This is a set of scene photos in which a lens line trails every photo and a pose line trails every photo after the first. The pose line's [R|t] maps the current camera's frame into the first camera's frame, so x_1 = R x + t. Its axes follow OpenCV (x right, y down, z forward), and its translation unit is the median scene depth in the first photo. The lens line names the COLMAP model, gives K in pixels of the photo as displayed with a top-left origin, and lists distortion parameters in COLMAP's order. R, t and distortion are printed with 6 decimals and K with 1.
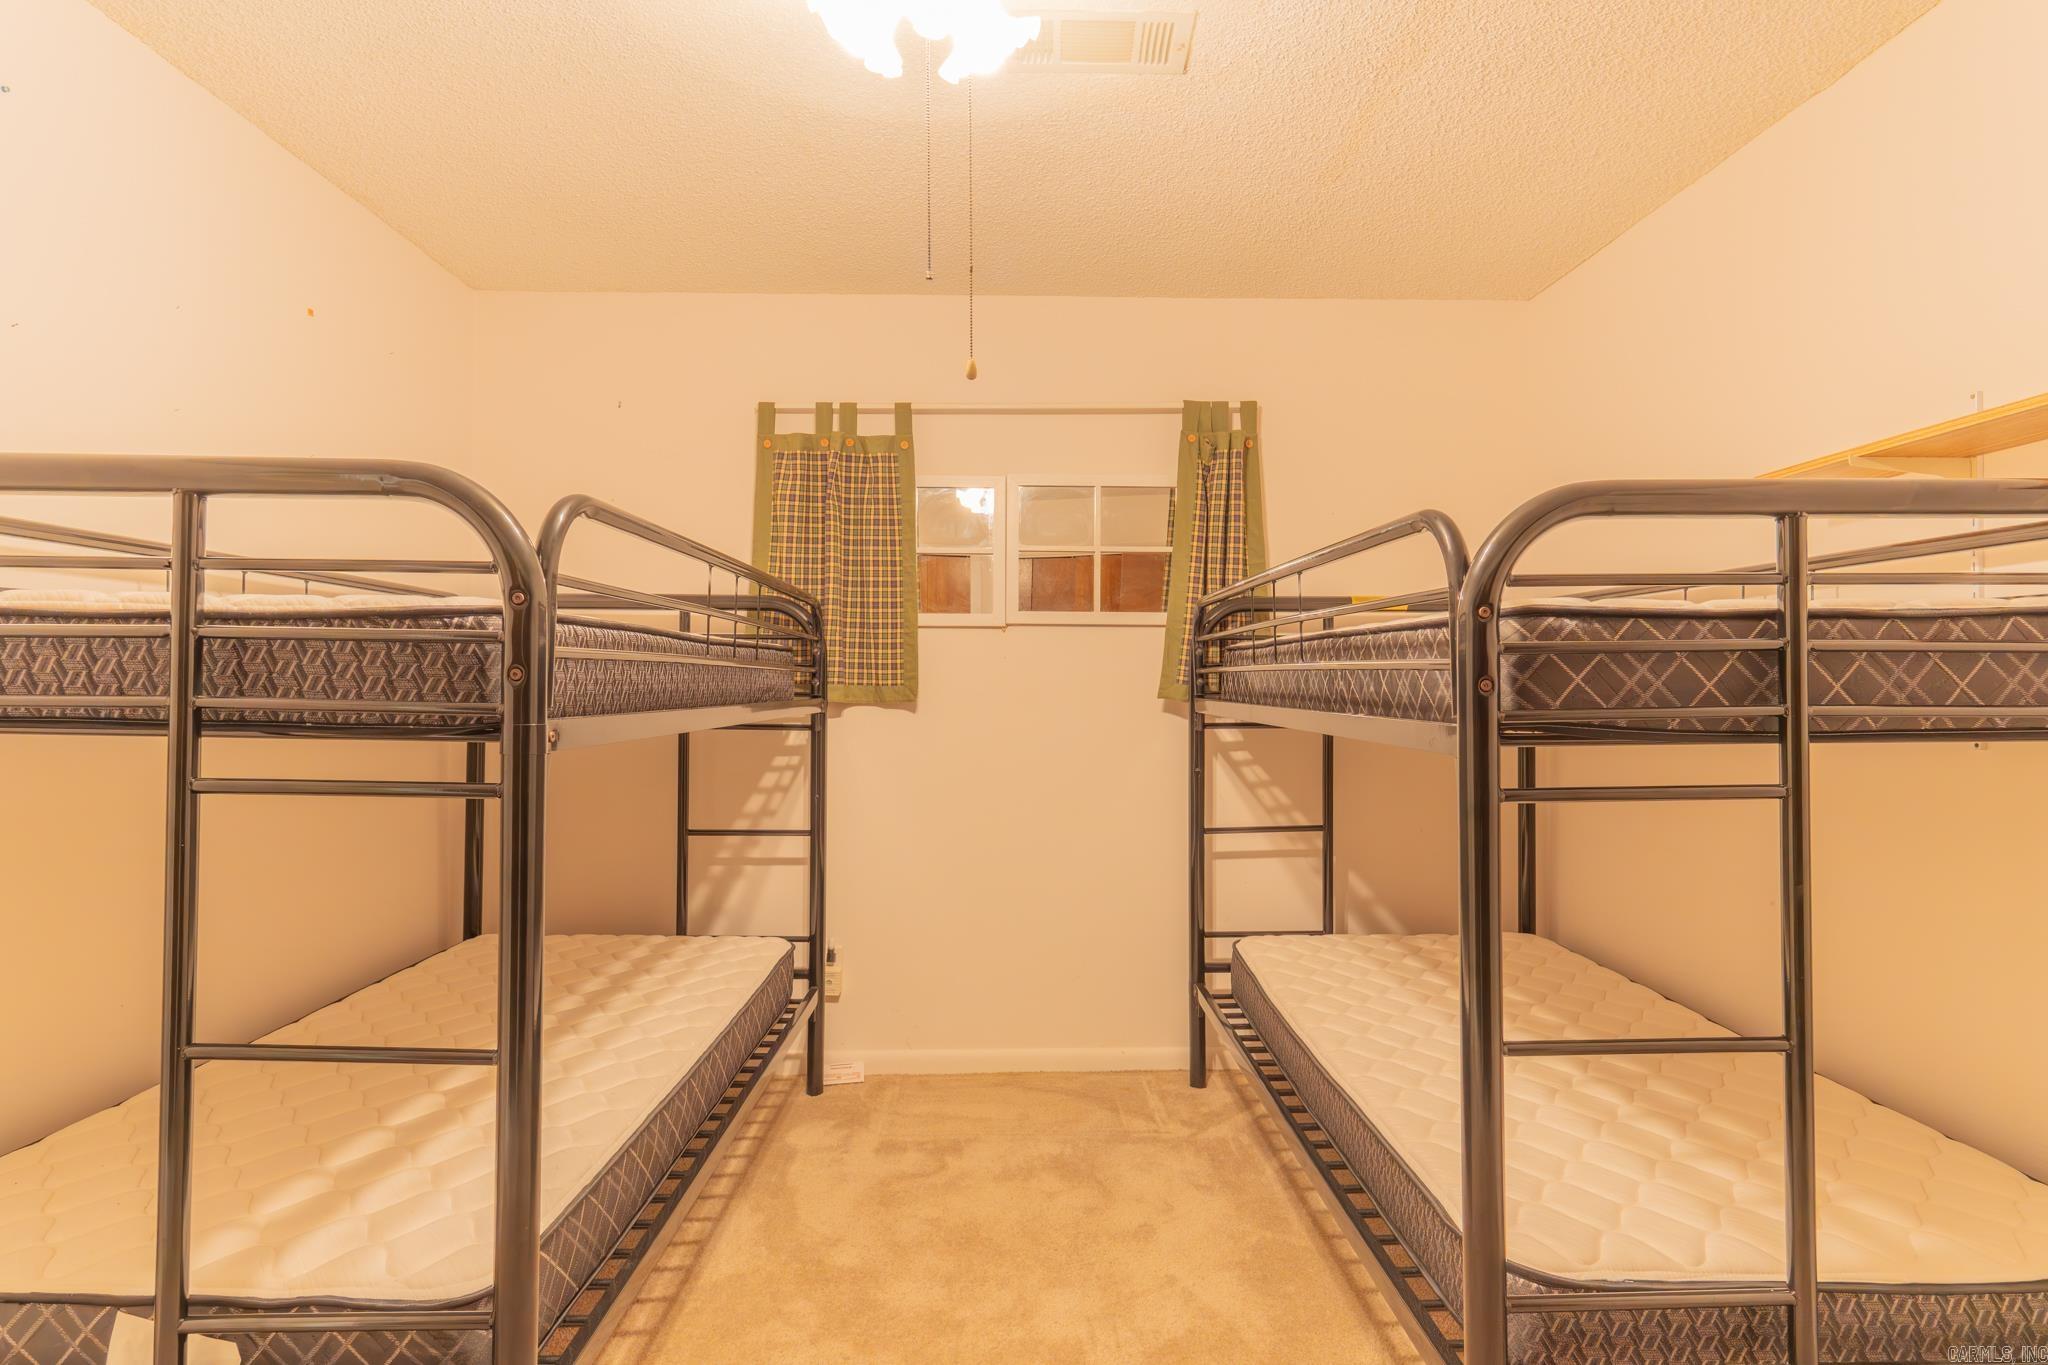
lens RADIAL K [[1089.1, 0, 1027.6], [0, 1089.1, 673.1], [0, 0, 1]] dist [0.016698, -0.011488]
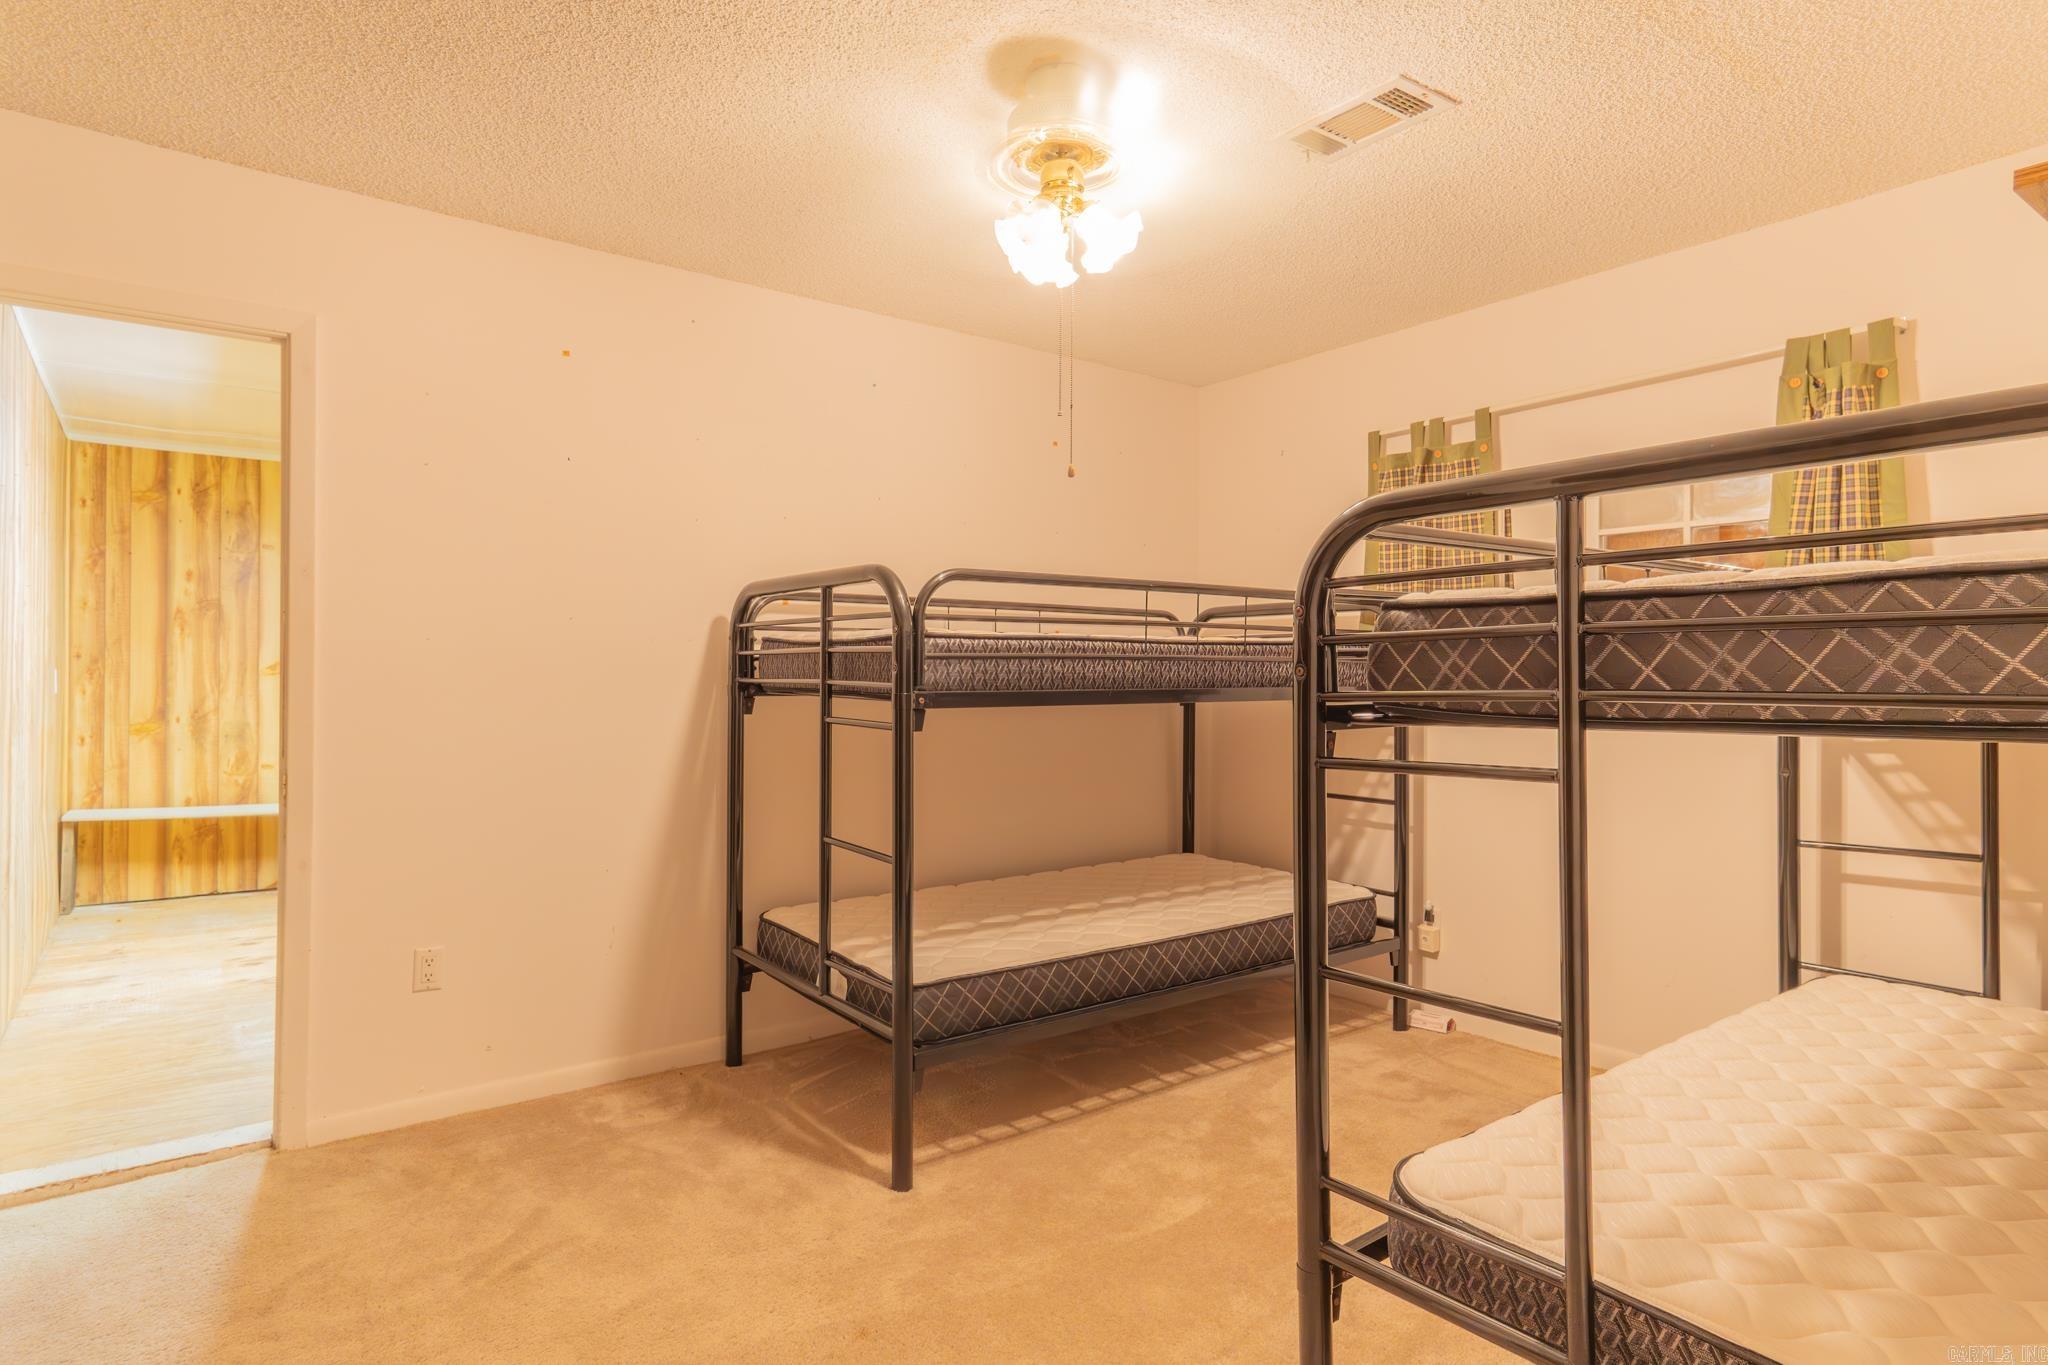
lens RADIAL K [[1089.1, 0, 1029.2], [0, 1089.1, 672.8], [0, 0, 1]] dist [0.016698, -0.011488]
pose [[0.594688, -0.004496, -0.803944, 1.174069], [0.010869, 0.999938, 0.002447, 0.006478], [0.803883, -0.010193, 0.594700, 0.019556]]
